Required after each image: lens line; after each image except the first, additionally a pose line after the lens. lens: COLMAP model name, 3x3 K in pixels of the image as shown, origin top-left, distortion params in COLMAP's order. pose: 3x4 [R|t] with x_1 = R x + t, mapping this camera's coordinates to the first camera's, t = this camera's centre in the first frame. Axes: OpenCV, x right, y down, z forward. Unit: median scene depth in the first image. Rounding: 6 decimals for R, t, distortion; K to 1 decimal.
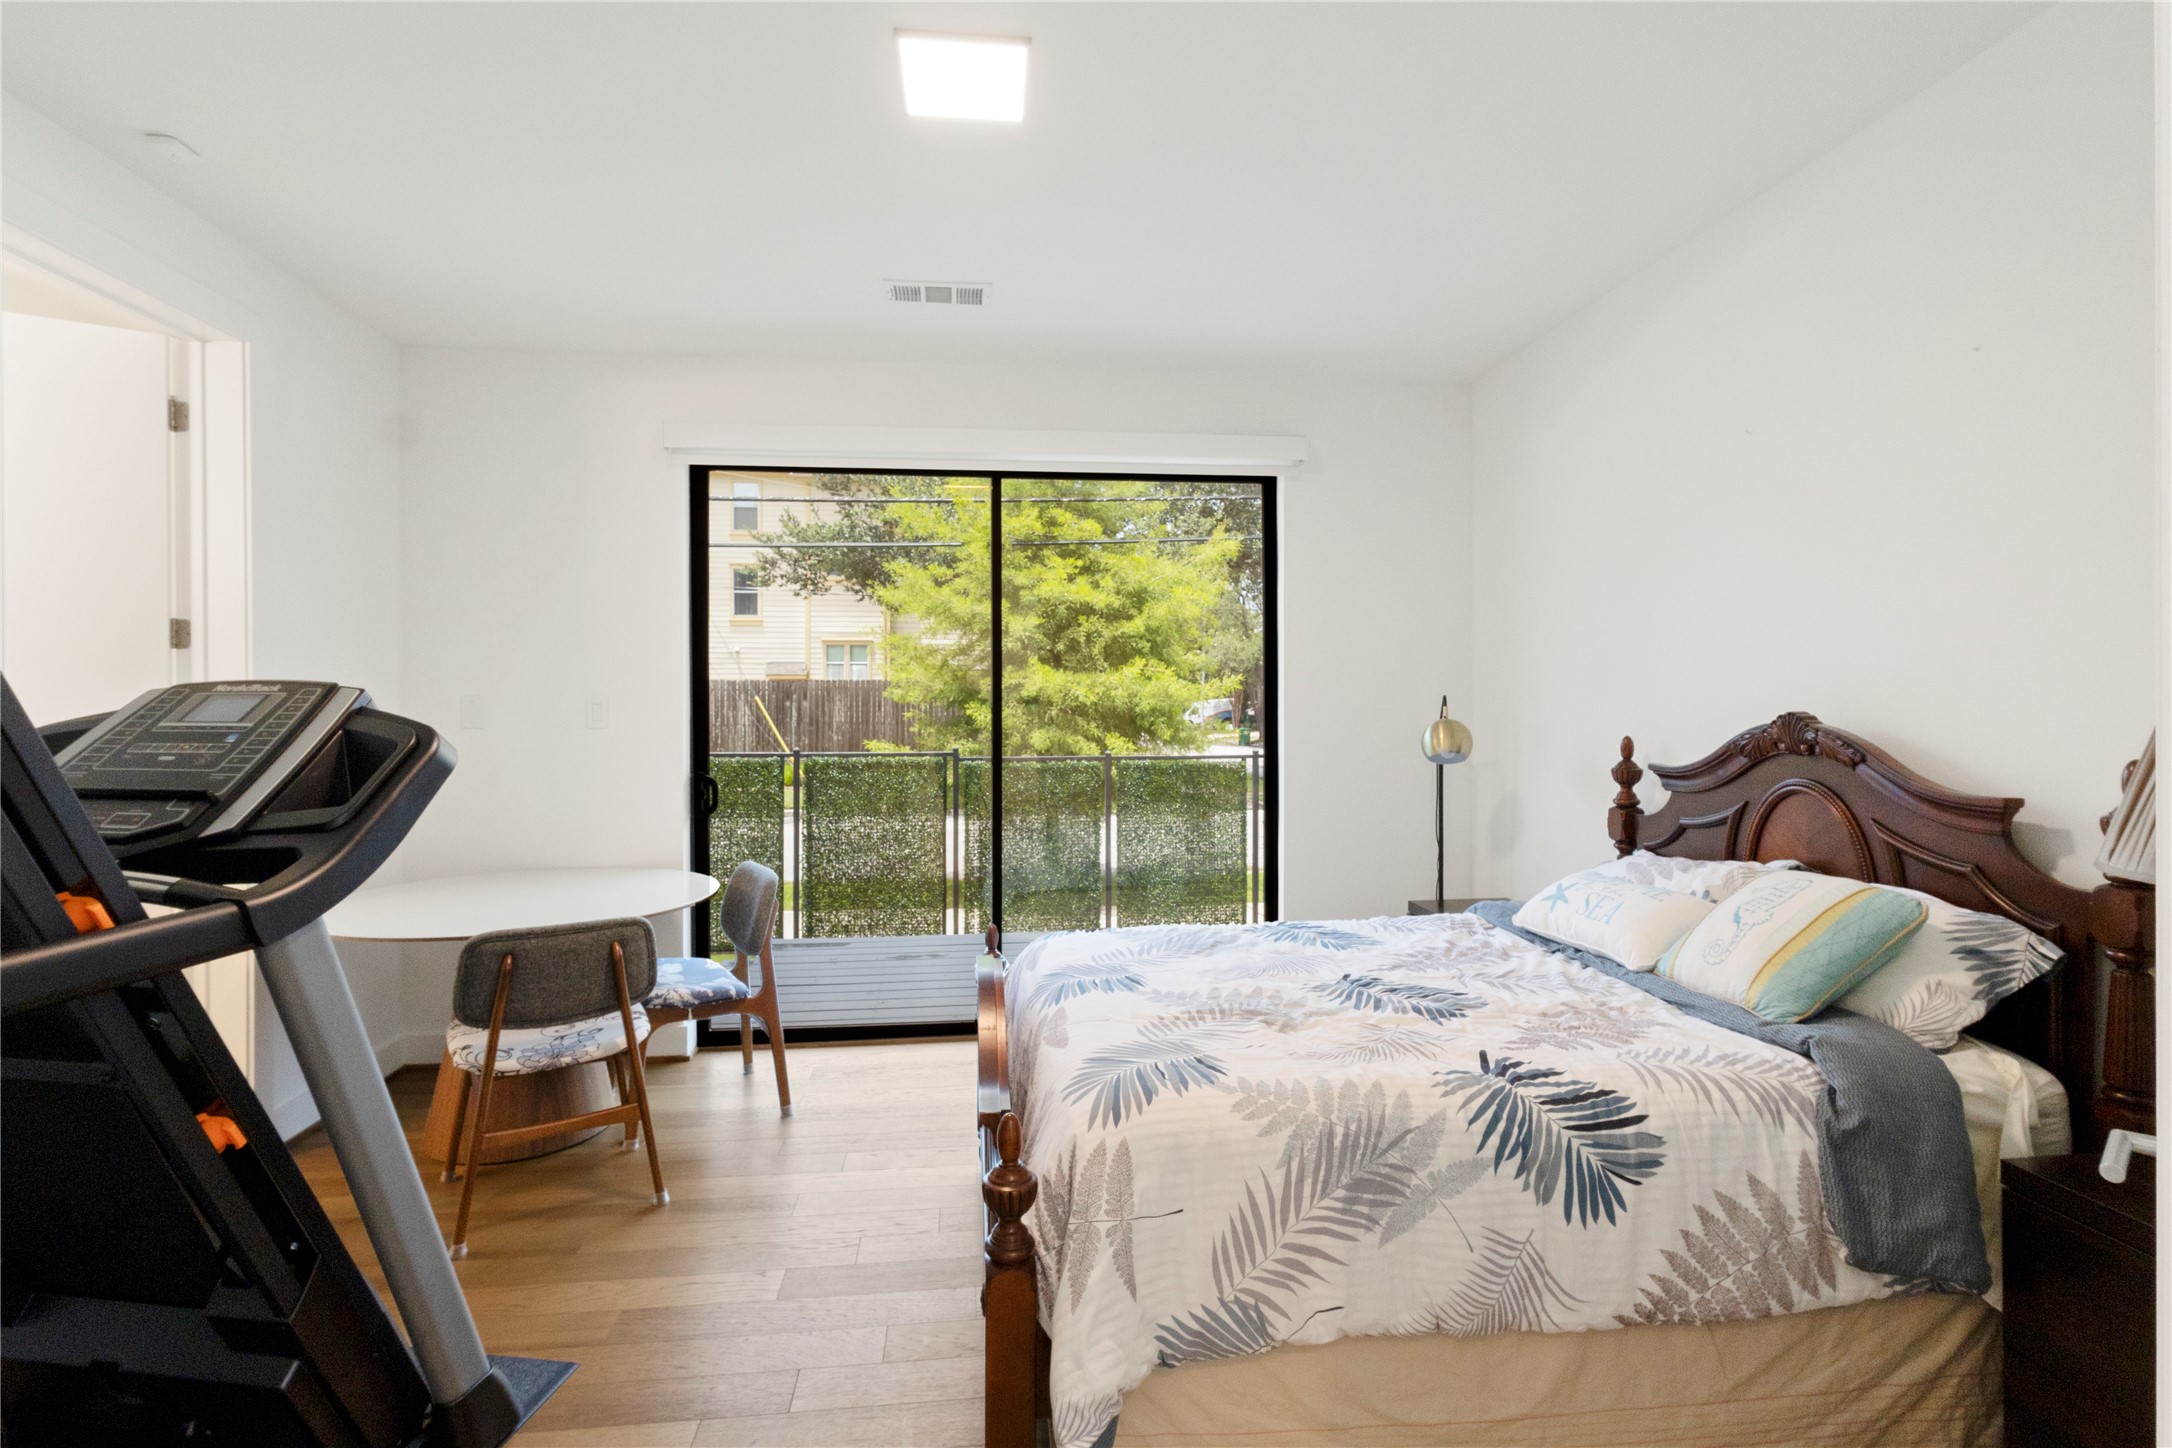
lens RADIAL K [[1016.2, 0, 1089.3], [0, 1016.2, 734.8], [0, 0, 1]] dist [0.005702, -0.001930]
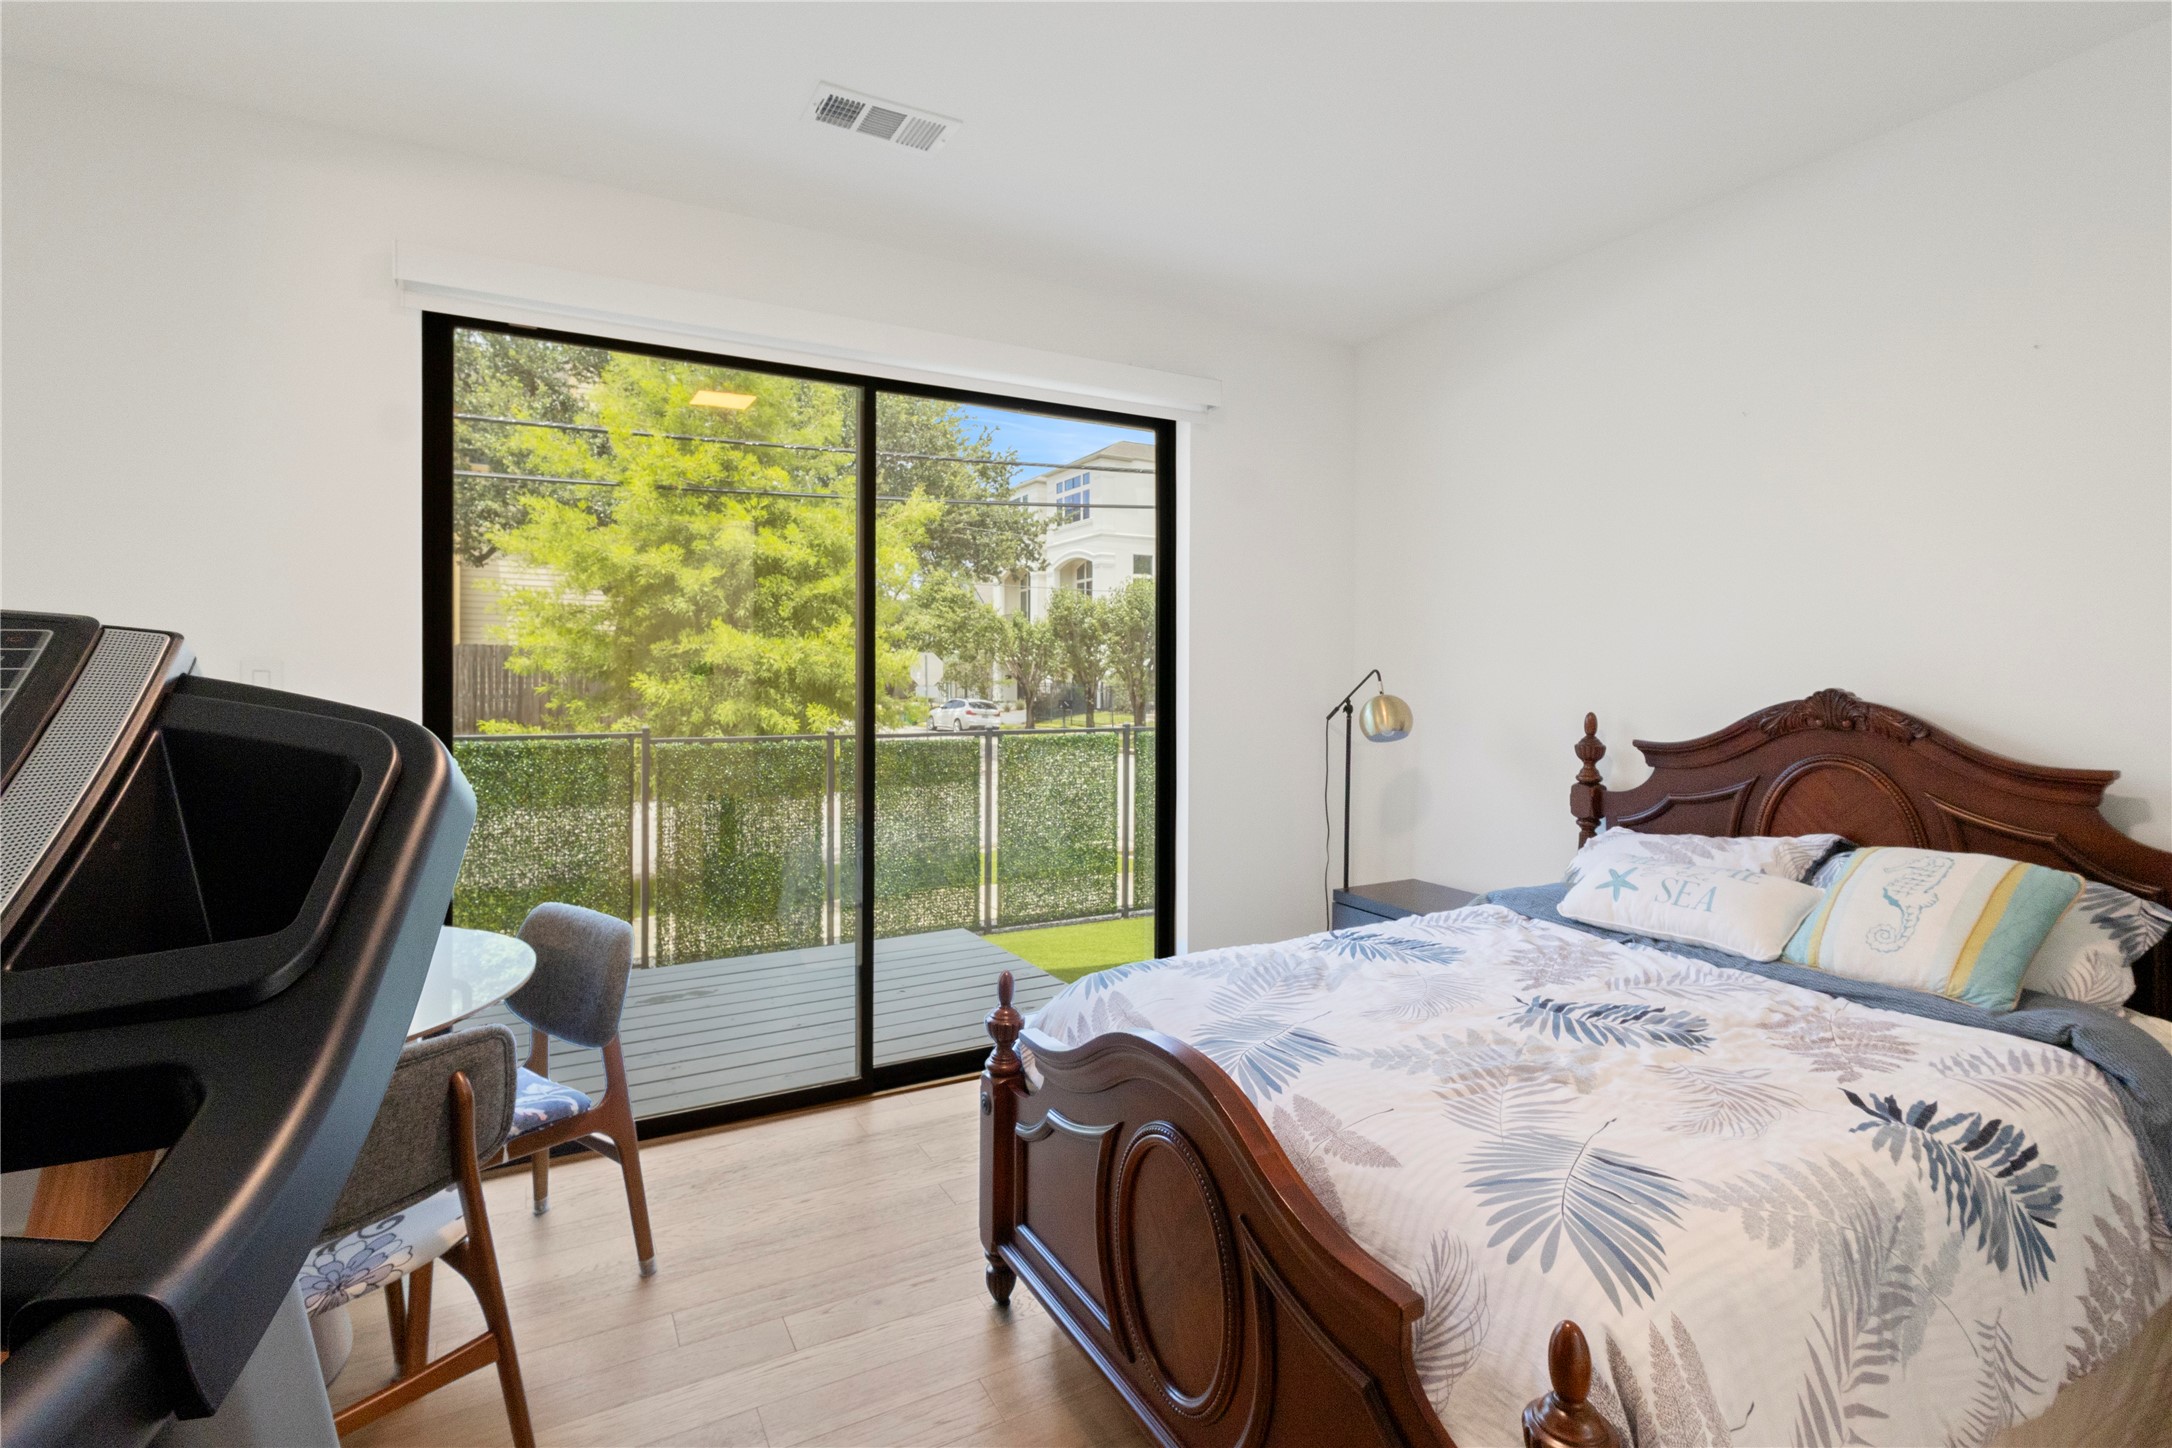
lens RADIAL K [[1016.2, 0, 1083.7], [0, 1016.2, 702.5], [0, 0, 1]] dist [0.005702, -0.001930]
pose [[0.924158, -0.003296, 0.381996, -0.335138], [0.004638, 0.999986, -0.002592, -0.008120], [-0.381982, 0.004168, 0.924160, 0.293978]]
